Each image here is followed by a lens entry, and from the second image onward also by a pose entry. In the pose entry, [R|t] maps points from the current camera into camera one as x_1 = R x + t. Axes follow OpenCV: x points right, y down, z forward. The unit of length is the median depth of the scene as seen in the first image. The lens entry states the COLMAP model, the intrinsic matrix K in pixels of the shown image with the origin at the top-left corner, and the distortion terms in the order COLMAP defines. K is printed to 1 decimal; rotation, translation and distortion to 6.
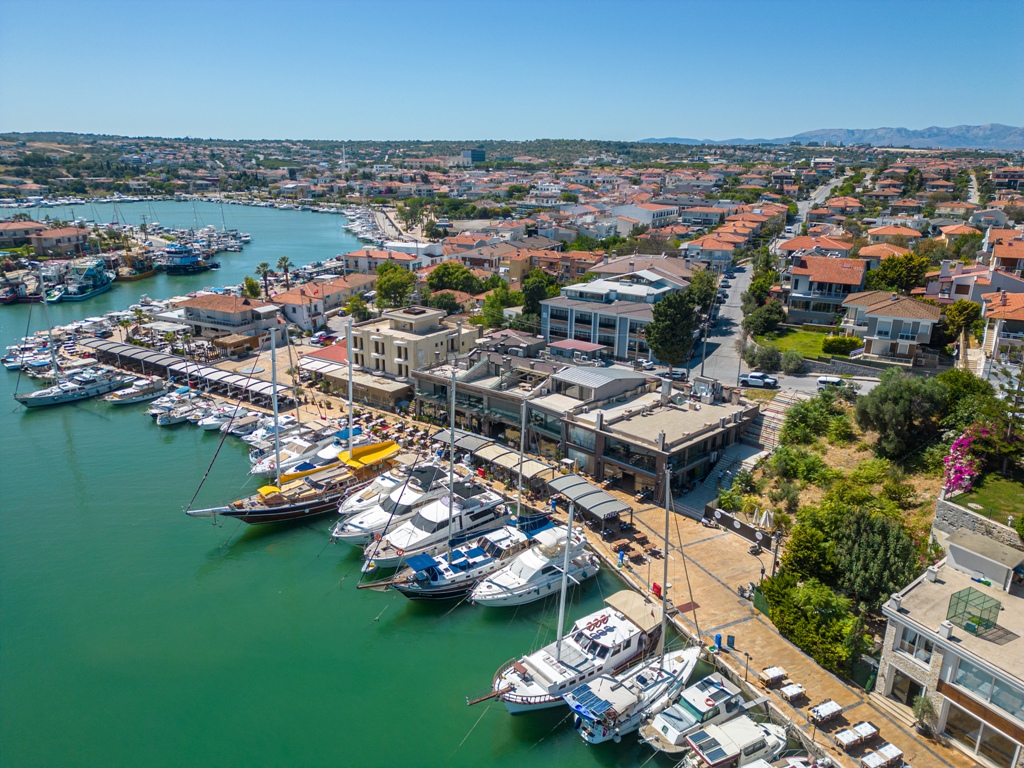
lens RADIAL K [[715.6, 0, 511.0], [0, 715.6, 386.9], [0, 0, 1]] dist [0.072672, -0.067881]
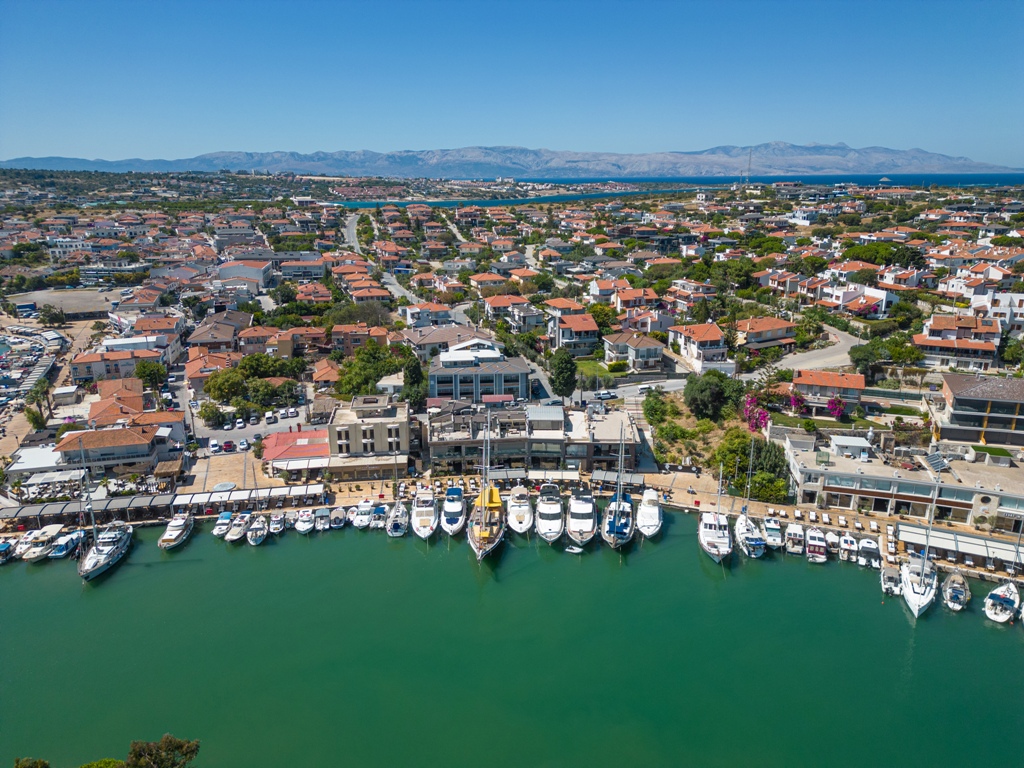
lens RADIAL K [[715.6, 0, 511.0], [0, 715.6, 386.9], [0, 0, 1]] dist [0.072672, -0.067881]
pose [[0.733017, -0.202648, 0.649323, -0.759625], [0.219638, 0.973972, 0.056020, -0.142337], [-0.643775, 0.101553, 0.758447, -0.129089]]
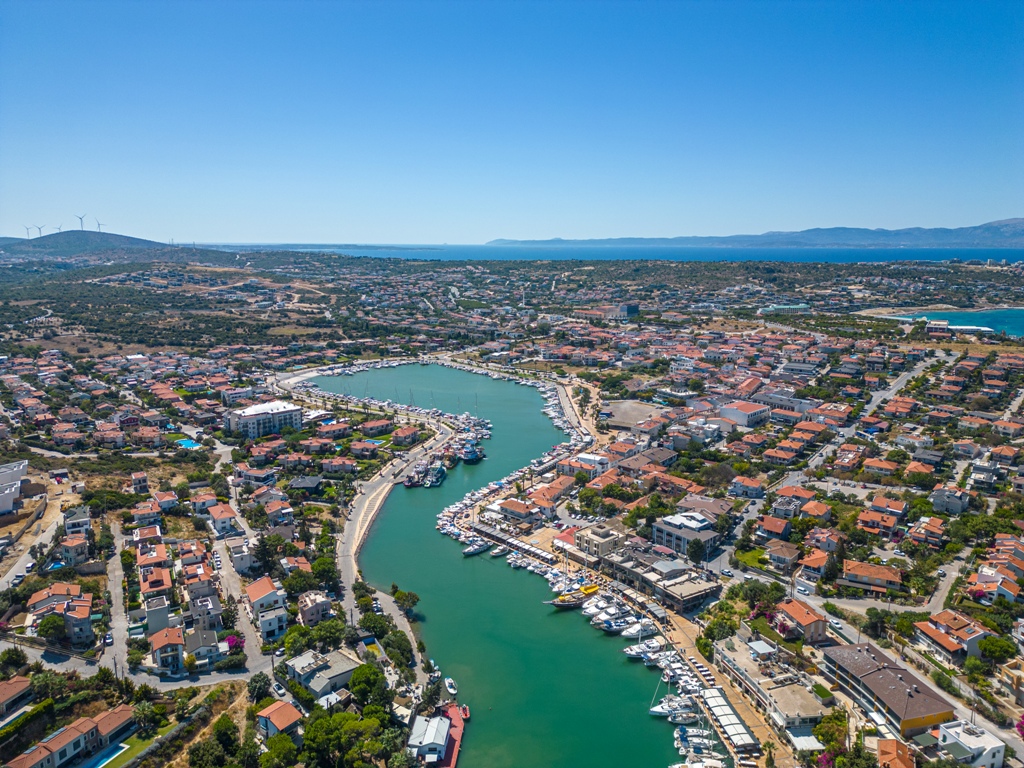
lens RADIAL K [[715.6, 0, 511.0], [0, 715.6, 386.9], [0, 0, 1]] dist [0.072672, -0.067881]
pose [[0.977846, 0.038272, -0.205799, 0.059577], [-0.061559, 0.992247, -0.107966, -0.302307], [0.200071, 0.118243, 0.972620, -1.608355]]
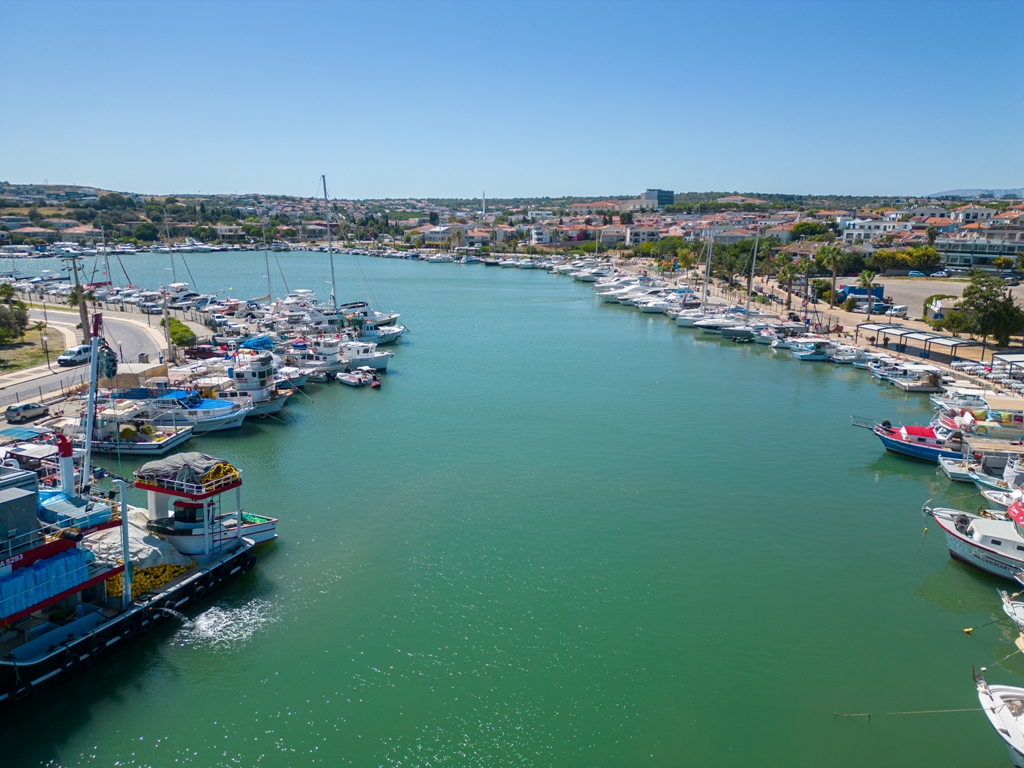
lens RADIAL K [[715.6, 0, 511.0], [0, 715.6, 386.9], [0, 0, 1]] dist [0.072672, -0.067881]
pose [[0.989819, 0.027954, -0.139558, -0.672451], [-0.039345, 0.996055, -0.079542, -0.393516], [0.136784, 0.084223, 0.987014, 1.733254]]
